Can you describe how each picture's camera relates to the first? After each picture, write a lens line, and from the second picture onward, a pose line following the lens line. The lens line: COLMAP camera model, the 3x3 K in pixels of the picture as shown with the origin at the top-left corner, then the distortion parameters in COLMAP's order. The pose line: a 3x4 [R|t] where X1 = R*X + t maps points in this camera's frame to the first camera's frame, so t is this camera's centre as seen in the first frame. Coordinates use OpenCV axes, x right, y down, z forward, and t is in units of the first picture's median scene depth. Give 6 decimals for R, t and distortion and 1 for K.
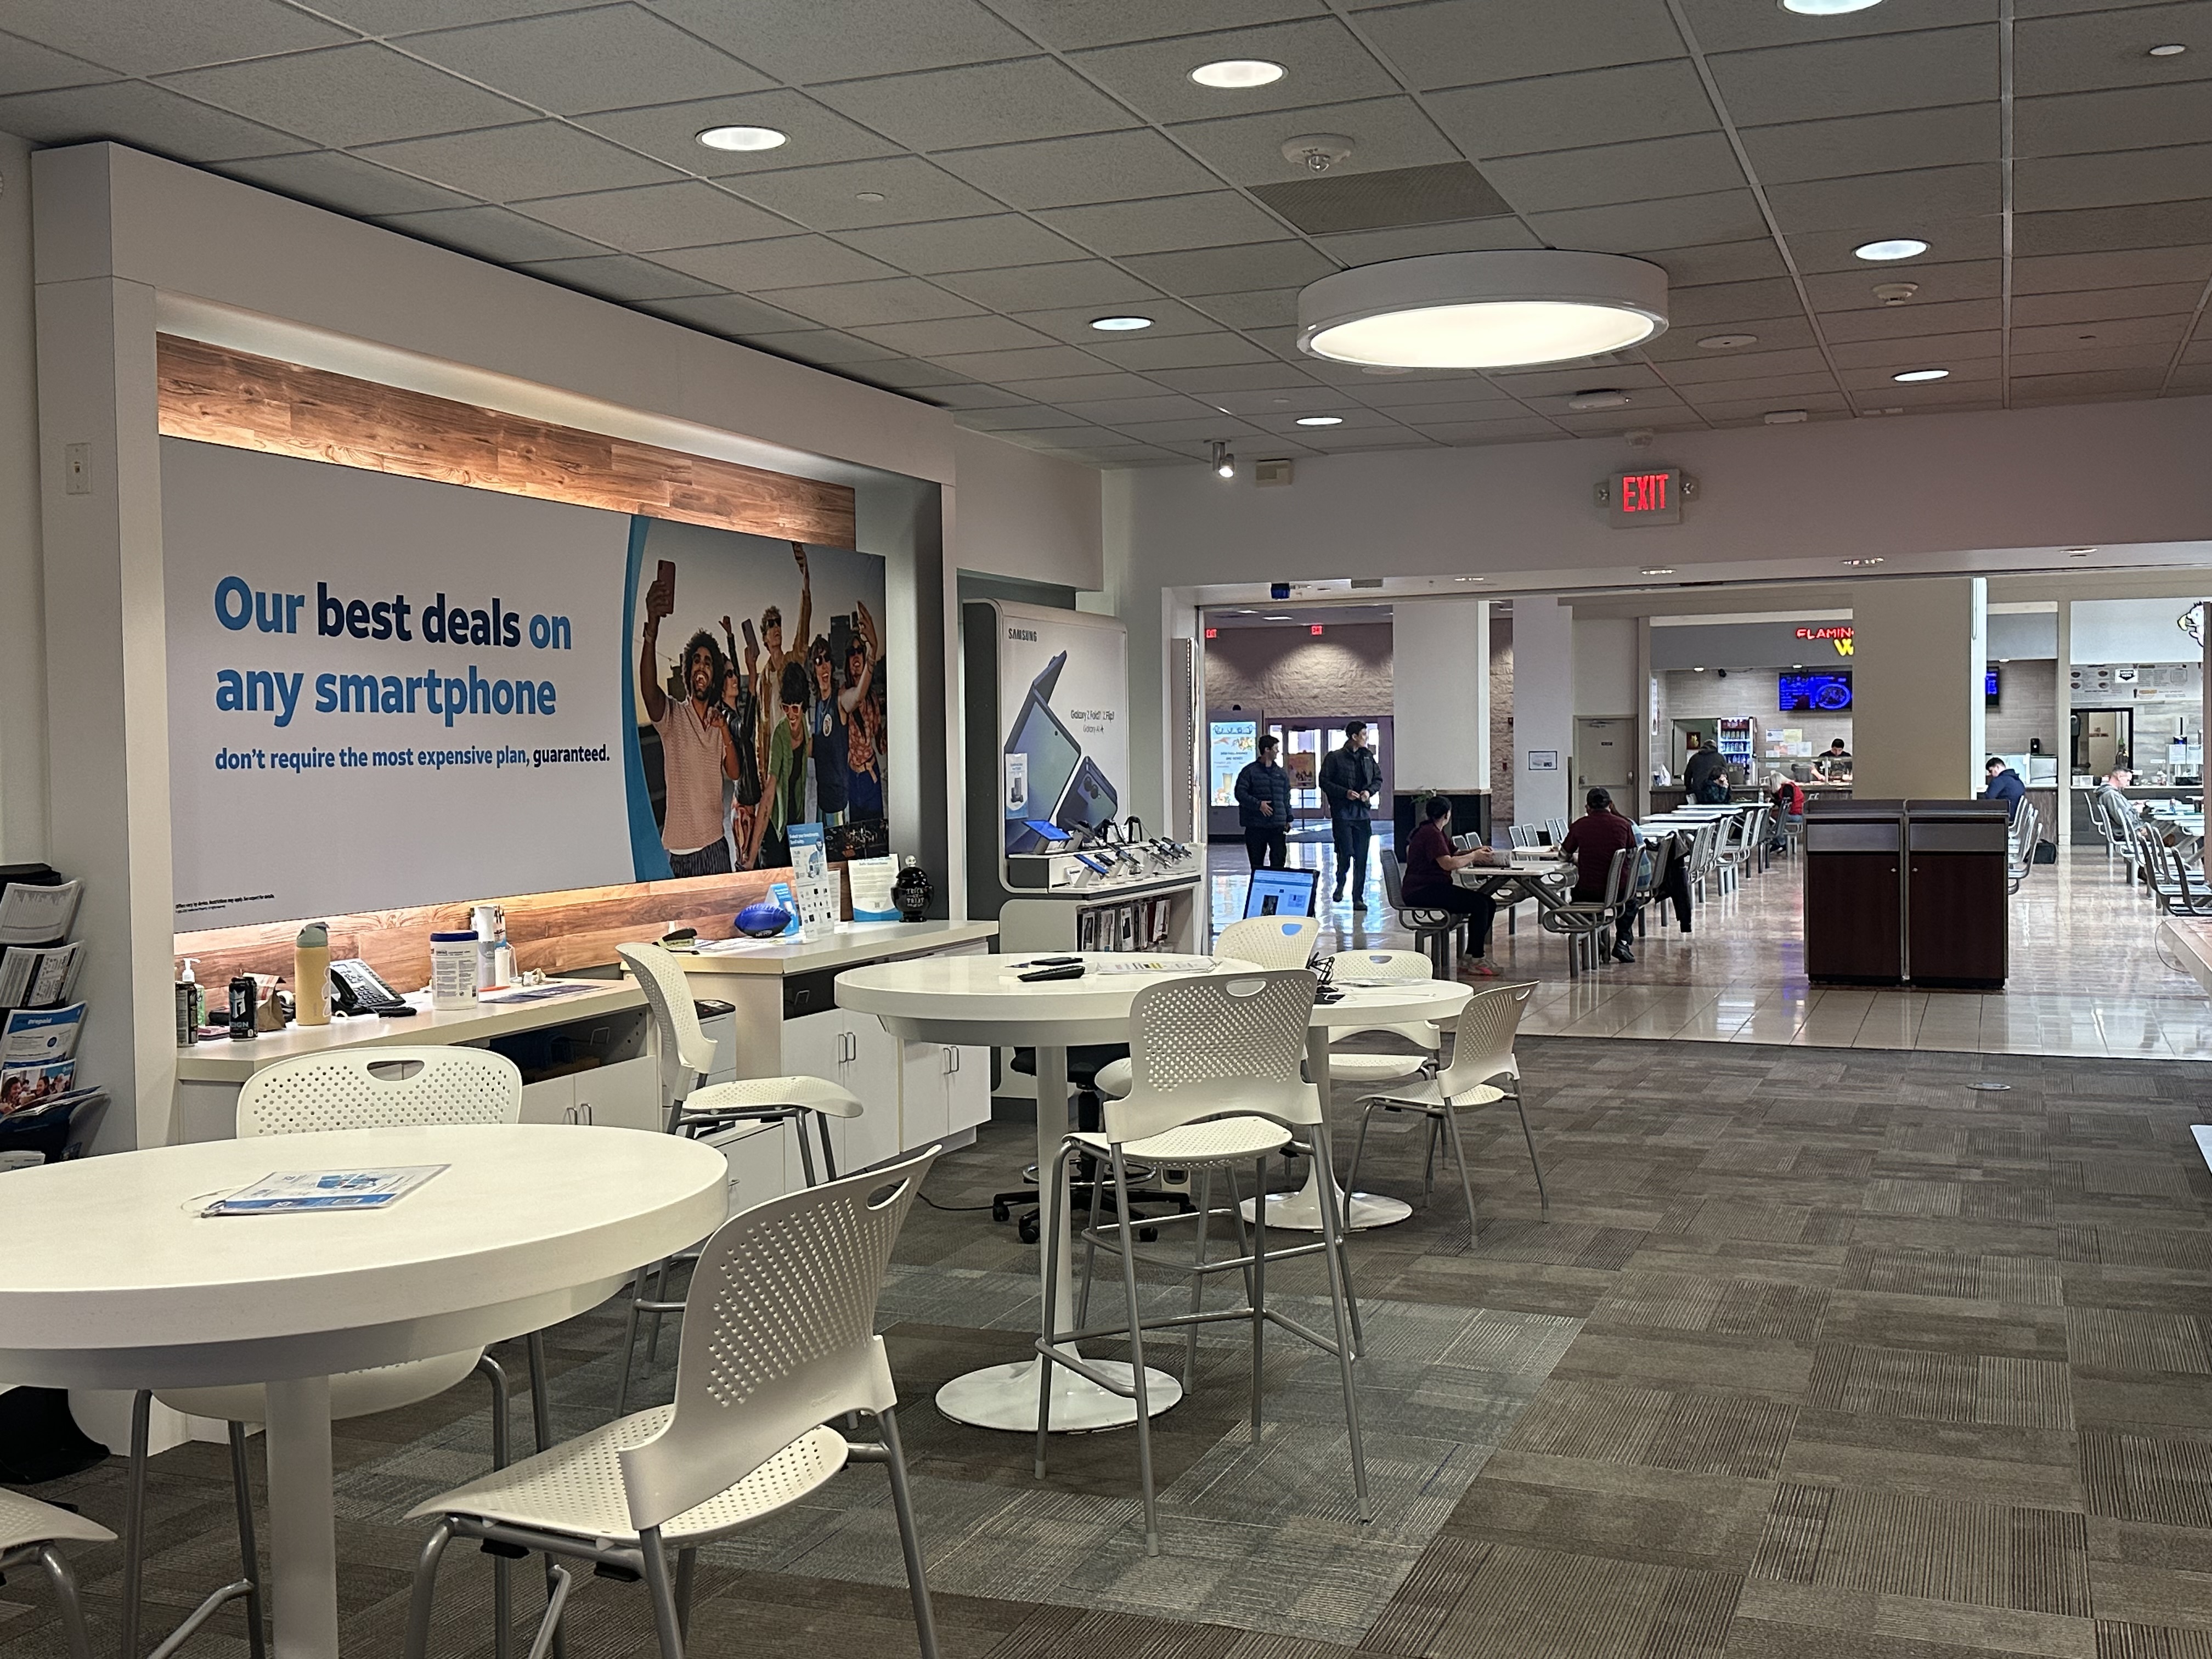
lens RADIAL K [[2293.8, 0, 1109.5], [0, 2293.8, 821.4], [0, 0, 1]] dist [0.073167, 0.000000]
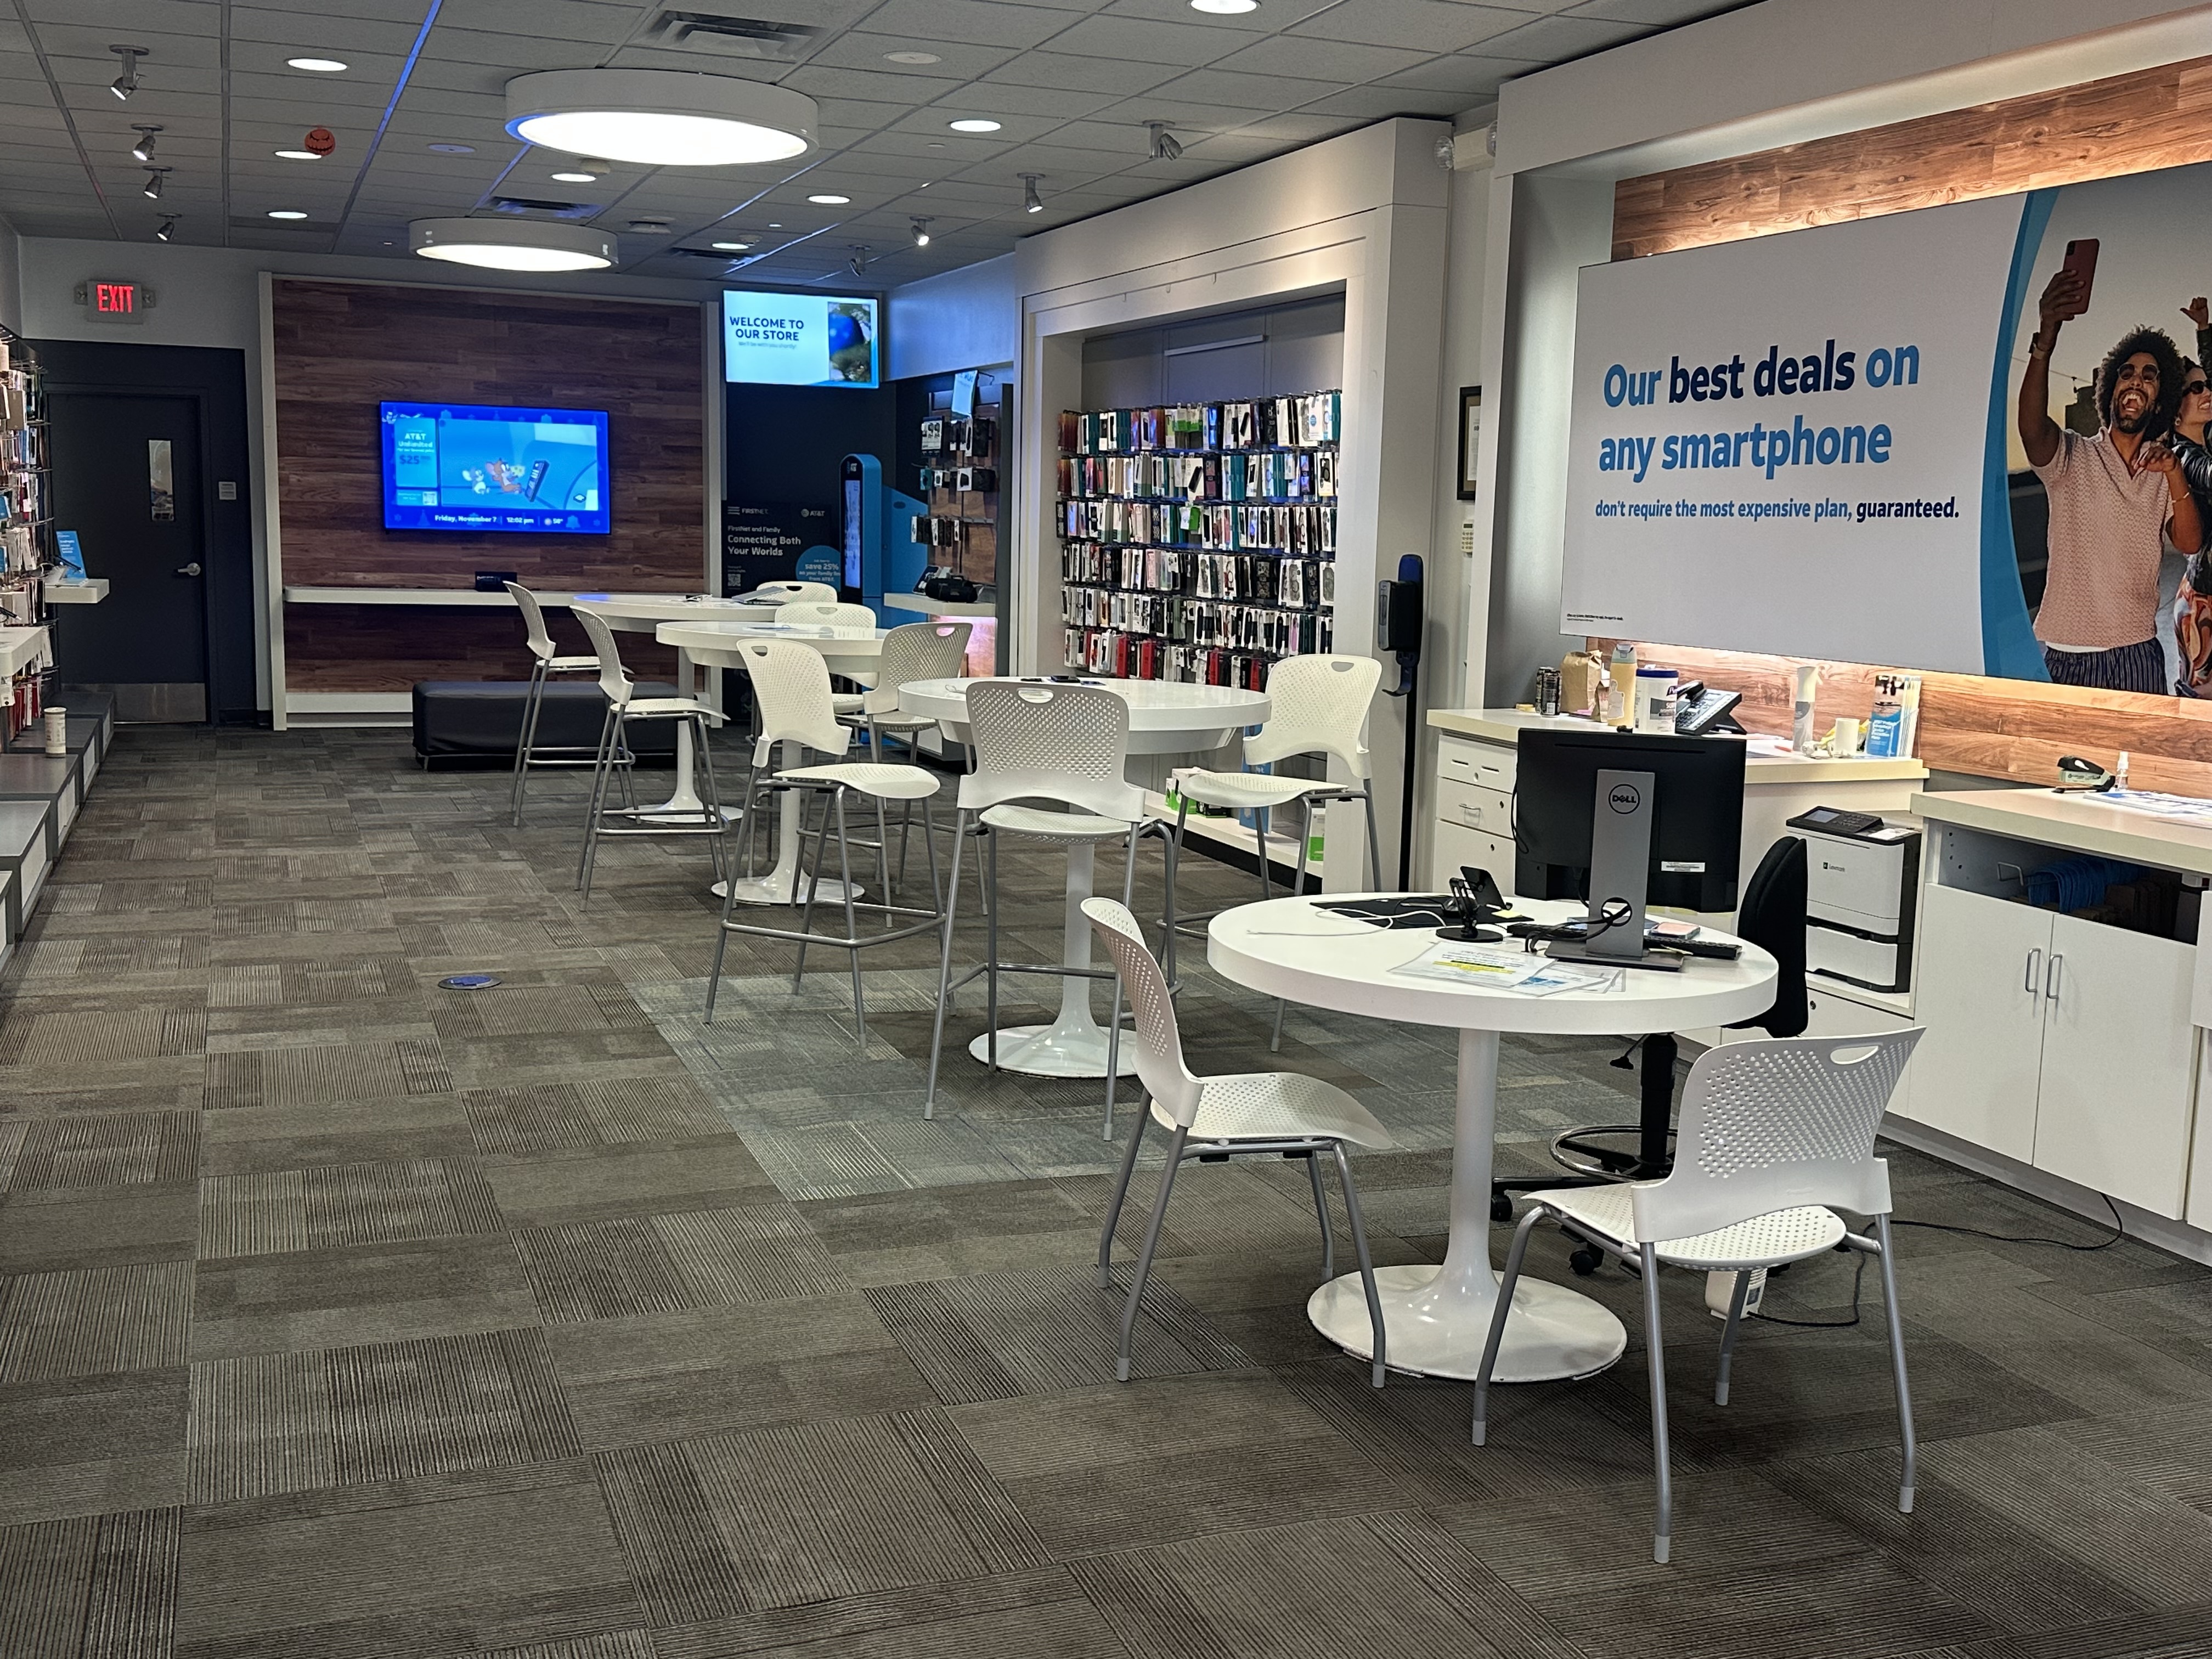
lens RADIAL K [[2293.8, 0, 1109.9], [0, 2293.8, 843.3], [0, 0, 1]] dist [0.073167, 0.000000]
pose [[-0.746260, 0.084481, -0.660272, 0.620300], [-0.041191, 0.984152, 0.172476, -0.047073], [0.664379, 0.155909, -0.730953, 1.584840]]
